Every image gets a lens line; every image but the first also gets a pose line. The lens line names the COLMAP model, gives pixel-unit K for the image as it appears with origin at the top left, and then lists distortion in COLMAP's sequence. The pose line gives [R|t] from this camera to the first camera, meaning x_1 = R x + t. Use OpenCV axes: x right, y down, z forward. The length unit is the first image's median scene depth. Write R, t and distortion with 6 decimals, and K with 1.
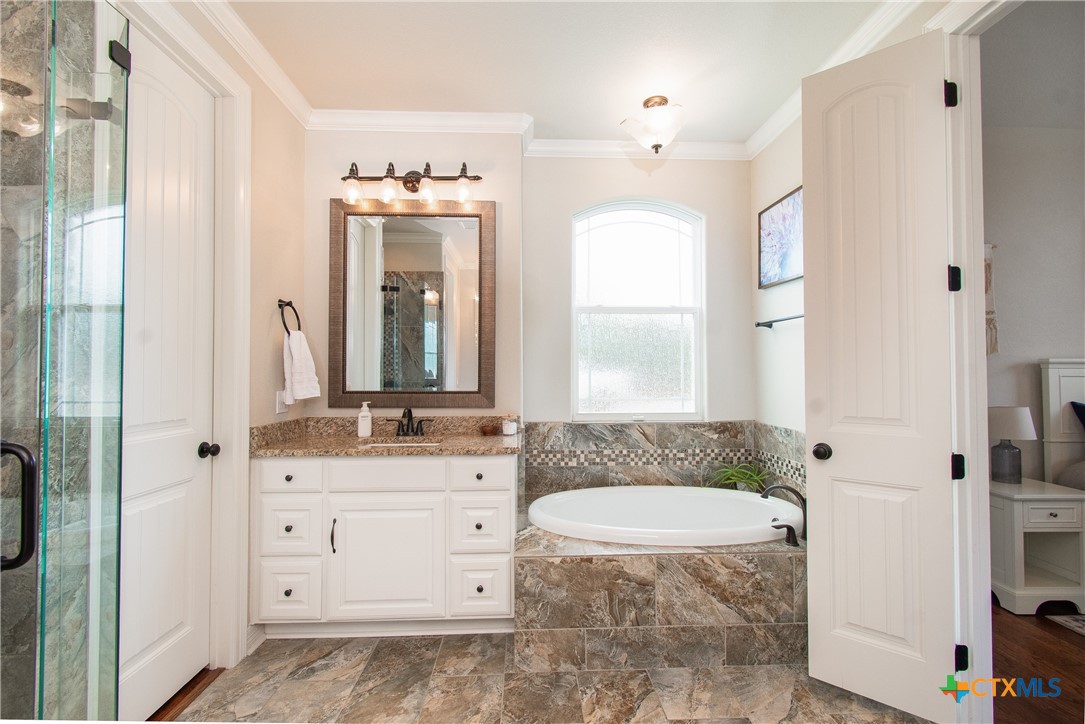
lens RADIAL K [[492.7, 0, 542.5], [0, 492.7, 362.0], [0, 0, 1]] dist [0.000614, -0.000110]
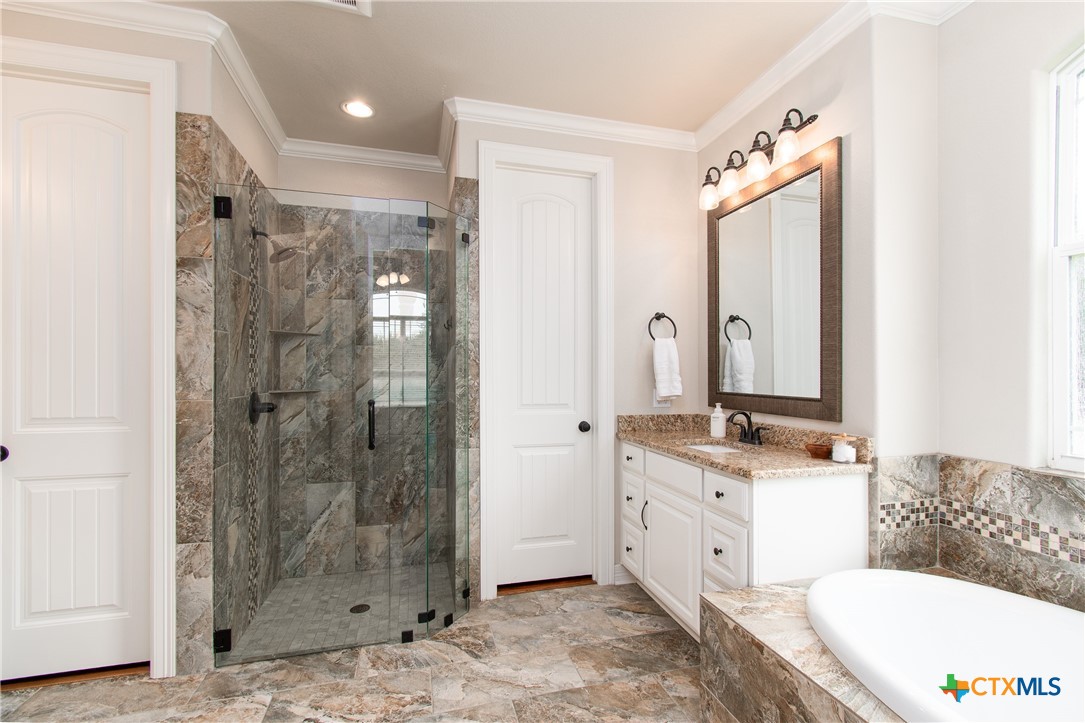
lens RADIAL K [[489.9, 0, 540.7], [0, 489.9, 372.8], [0, 0, 1]] dist [-0.002193, -0.000537]
pose [[0.208970, 0.000982, -0.977922, 0.520801], [0.020692, 0.999771, 0.005426, 0.006571], [0.977703, -0.021369, 0.208902, 0.423281]]
